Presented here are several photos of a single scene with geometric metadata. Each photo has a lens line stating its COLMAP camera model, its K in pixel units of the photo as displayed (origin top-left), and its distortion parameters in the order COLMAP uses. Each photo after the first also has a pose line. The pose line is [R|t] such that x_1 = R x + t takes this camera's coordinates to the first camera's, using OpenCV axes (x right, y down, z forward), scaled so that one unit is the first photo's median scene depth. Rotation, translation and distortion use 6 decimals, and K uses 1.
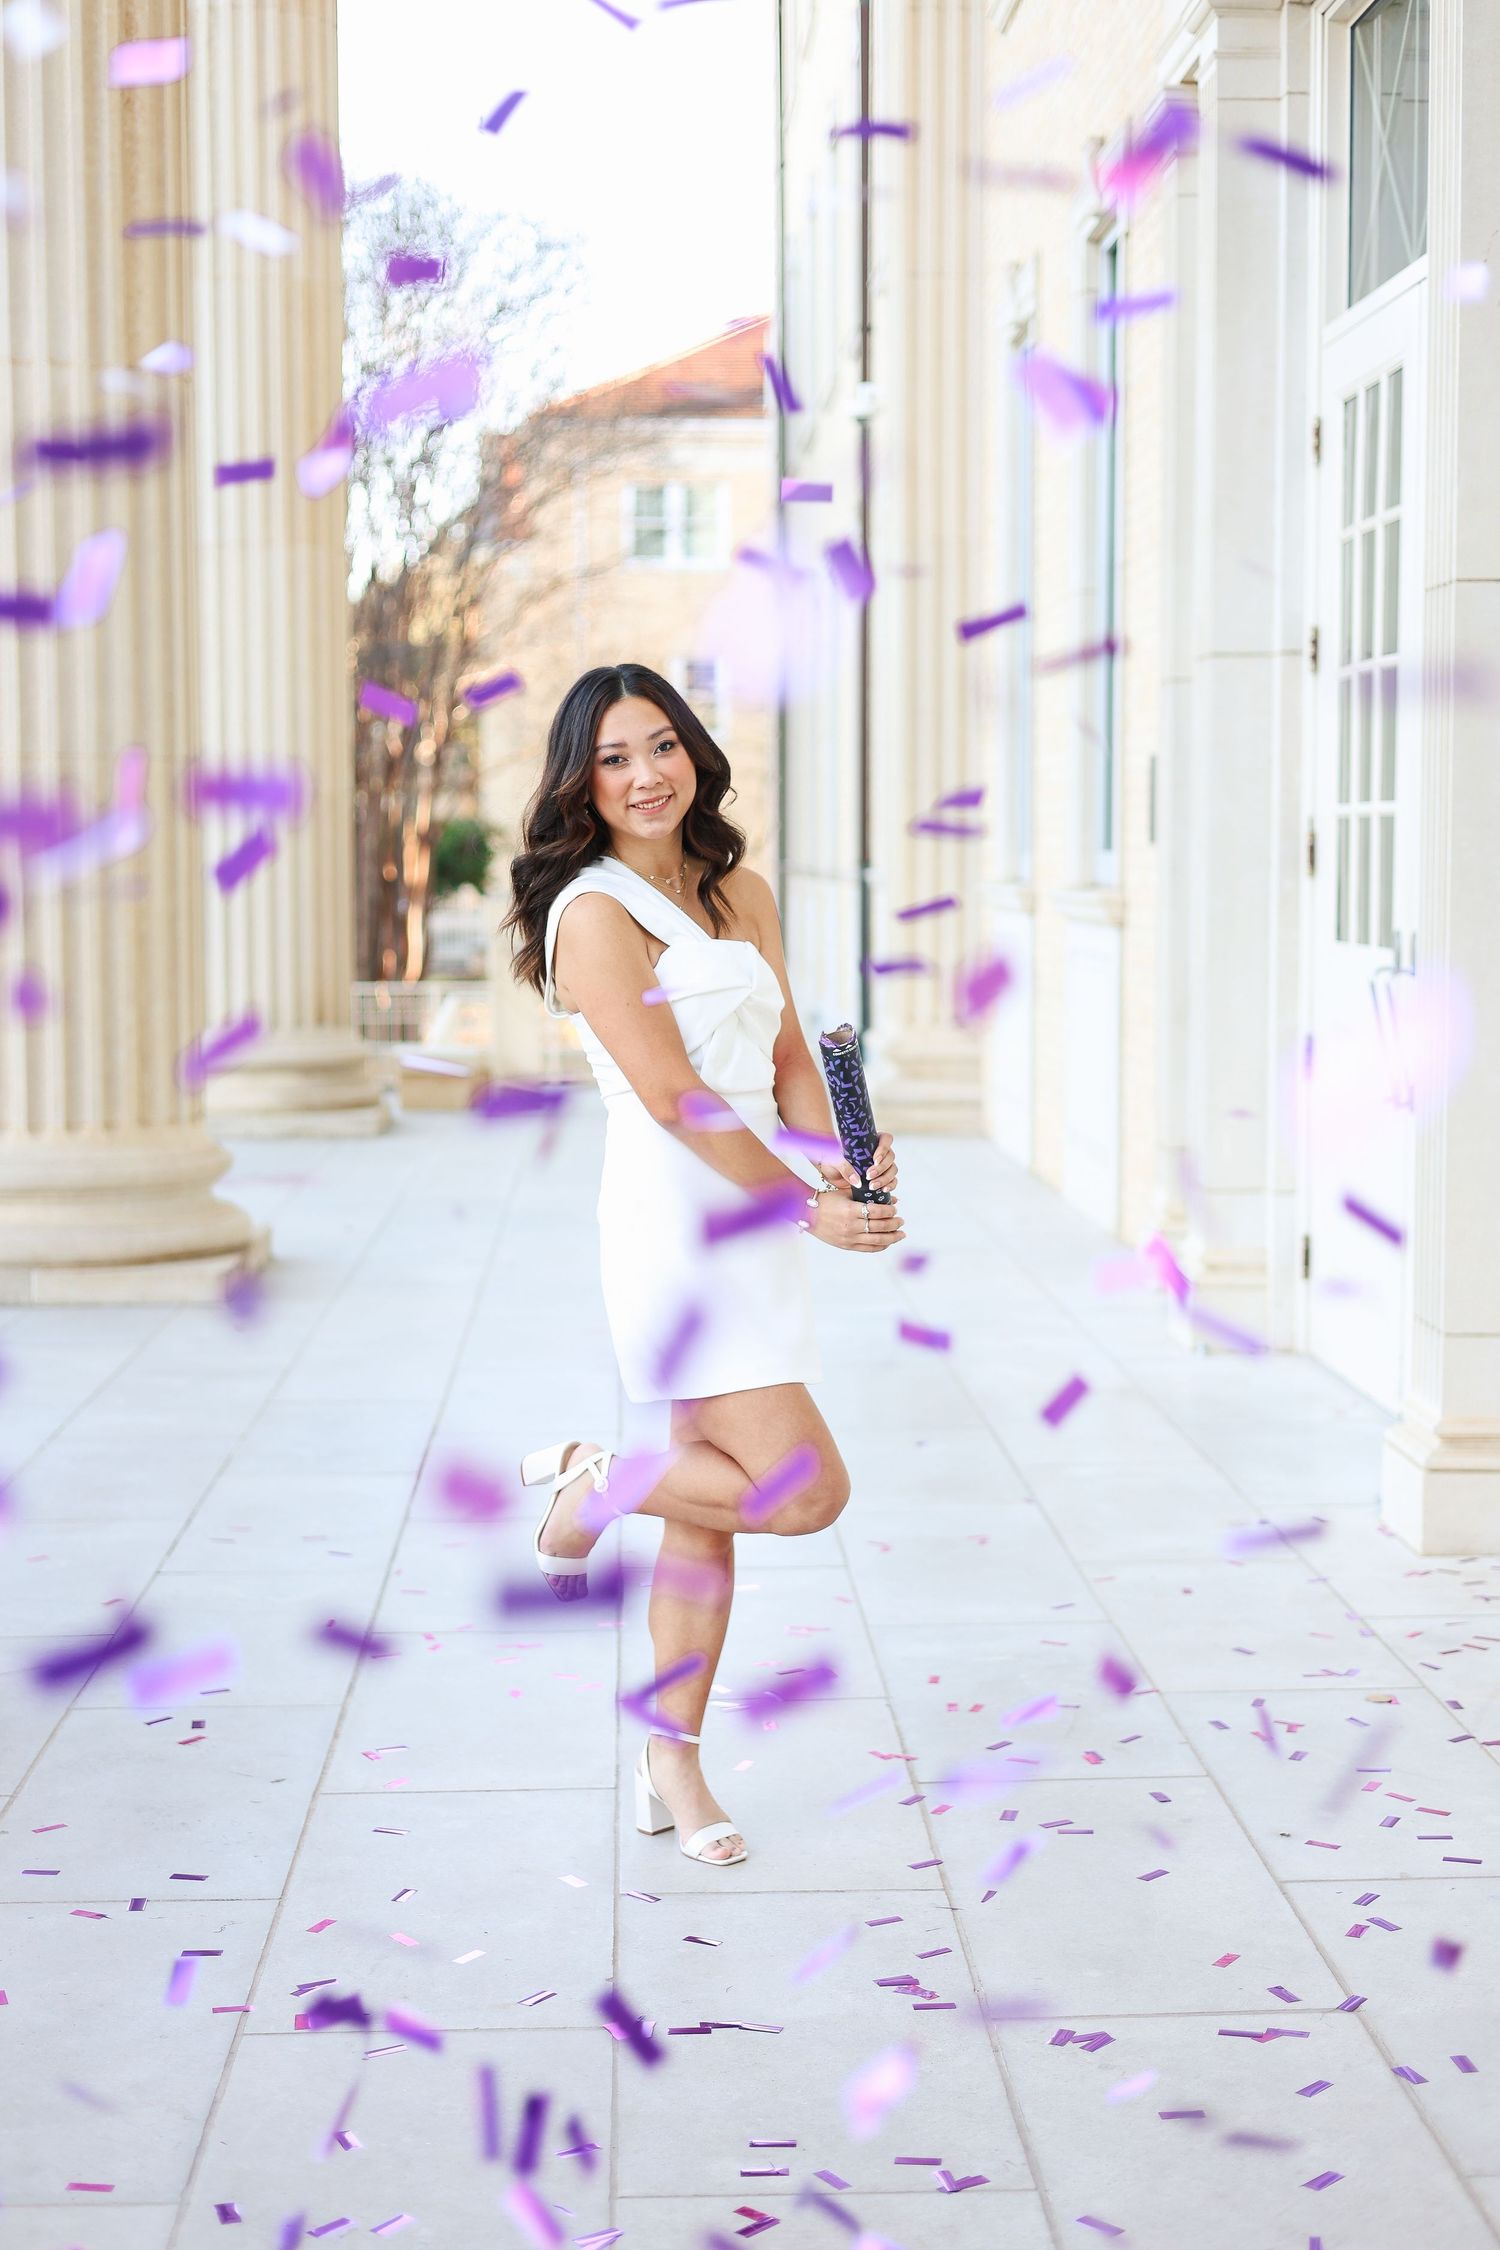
lens RADIAL K [[3191.1, 0, 774.8], [0, 3191.1, 1135.5], [0, 0, 1]] dist [0.029927, -0.216596]
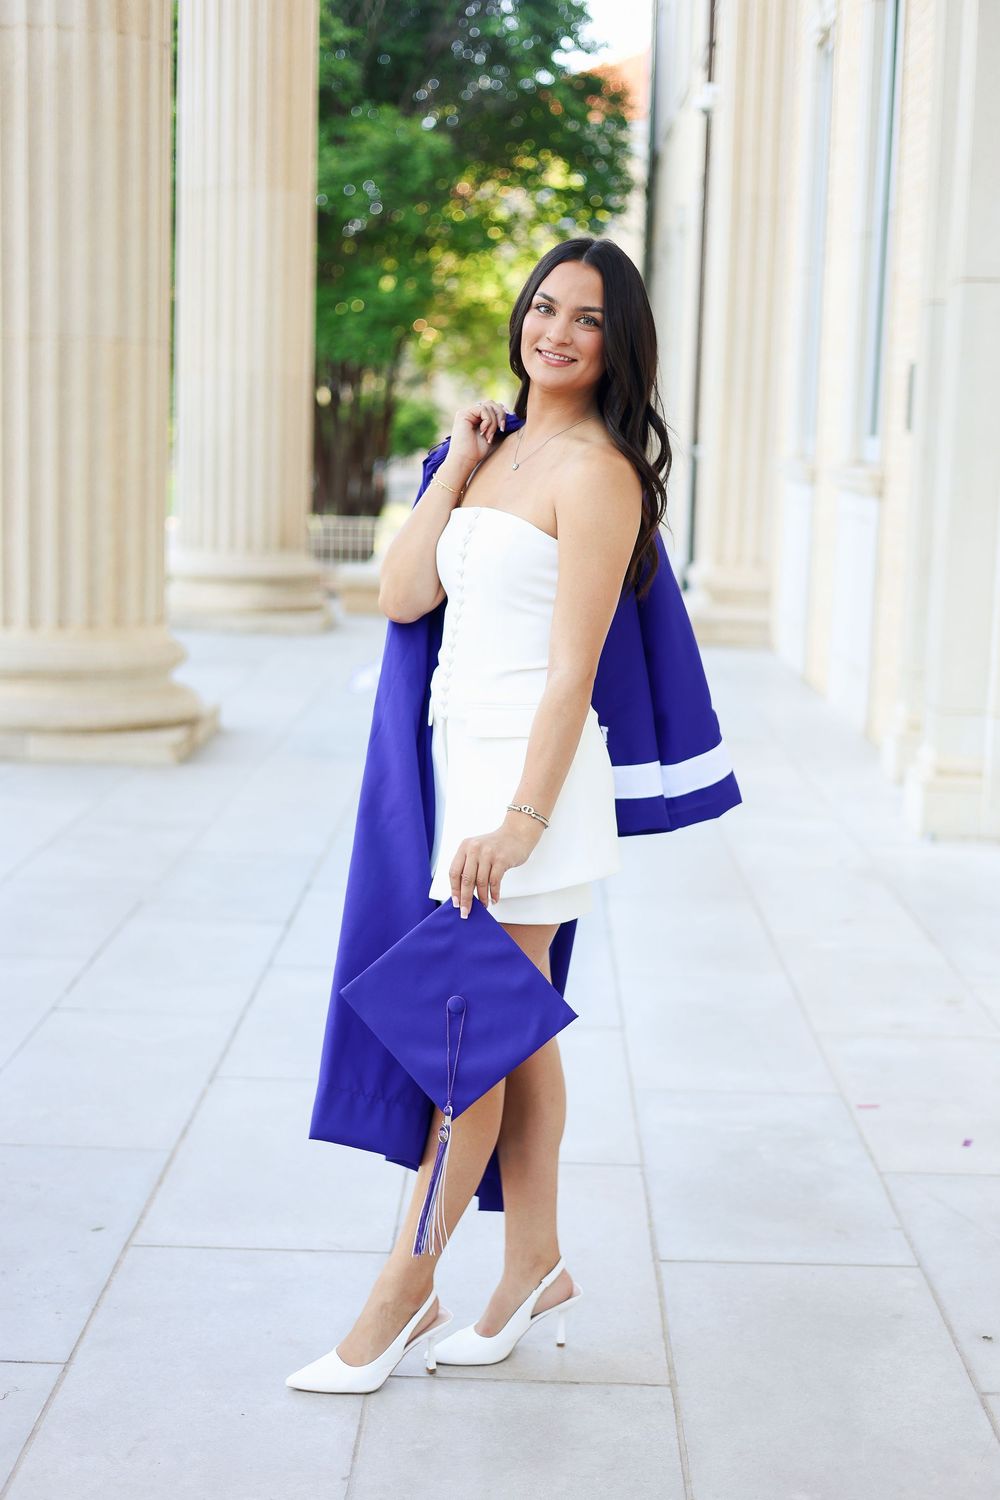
lens RADIAL K [[2127.4, 0, 516.5], [0, 2127.4, 757.0], [0, 0, 1]] dist [0.029927, -0.216596]
pose [[0.997589, 0.039539, -0.057027, 0.016437], [-0.035894, 0.997330, 0.063592, -0.010843], [0.059389, -0.061391, 0.996345, 0.140688]]
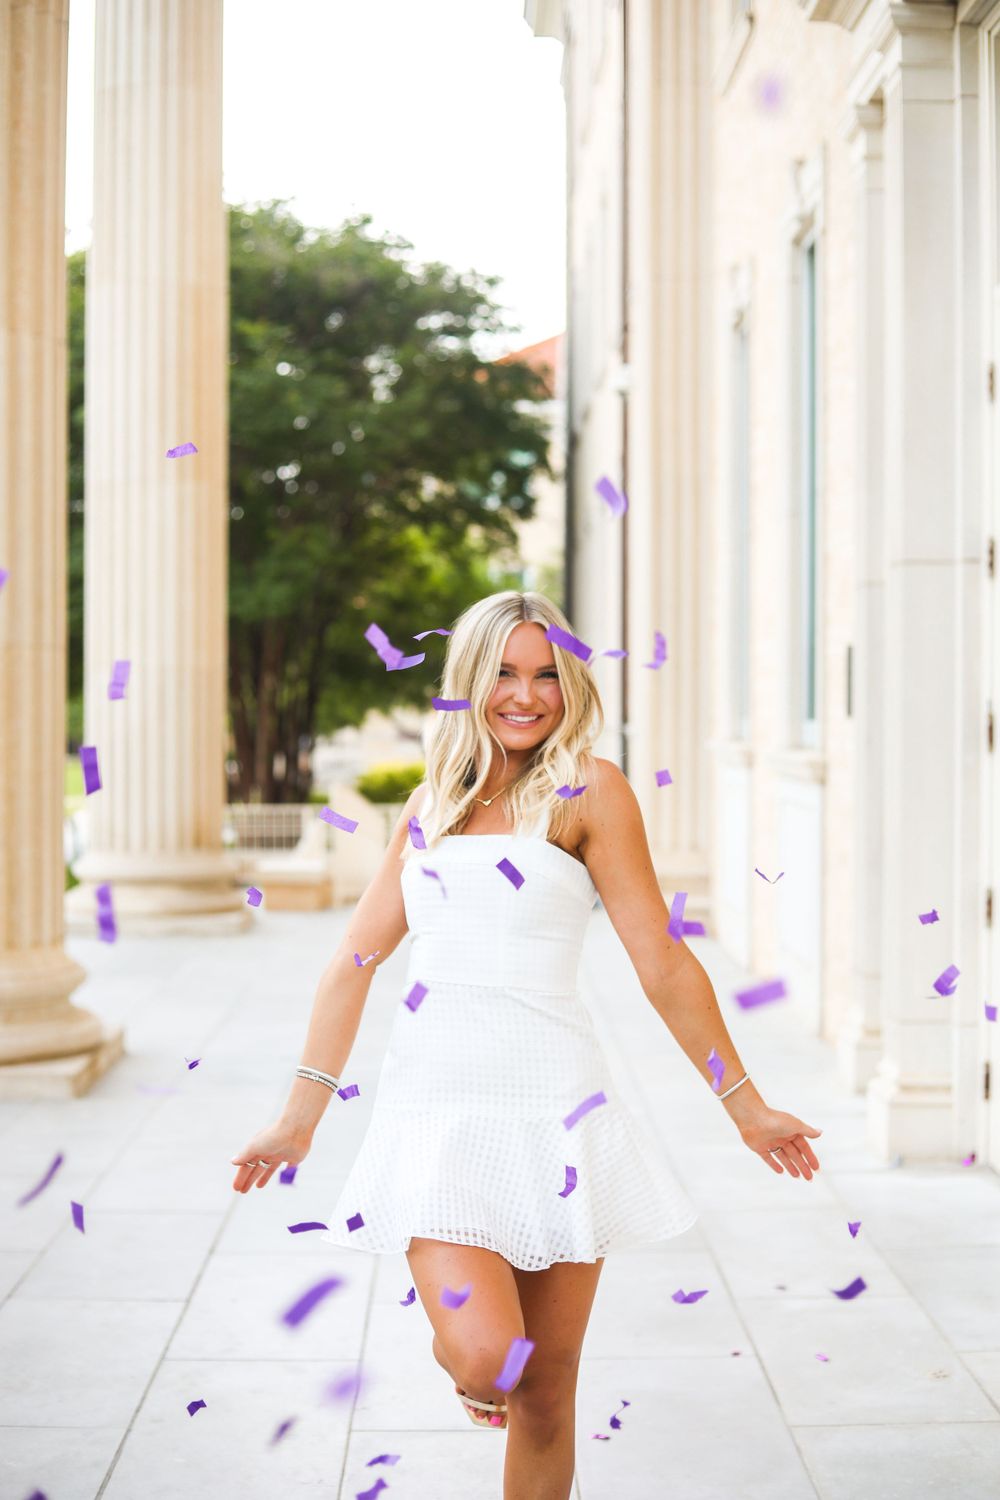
lens RADIAL K [[2112.7, 0, 500.0], [0, 2112.7, 750.0], [0, 0, 1]] dist [-0.138208, -0.009575]
pose [[0.999280, 0.004754, -0.037644, 0.016733], [-0.007149, 0.997941, -0.063741, -0.028768], [0.037264, 0.063965, 0.997256, 0.210697]]
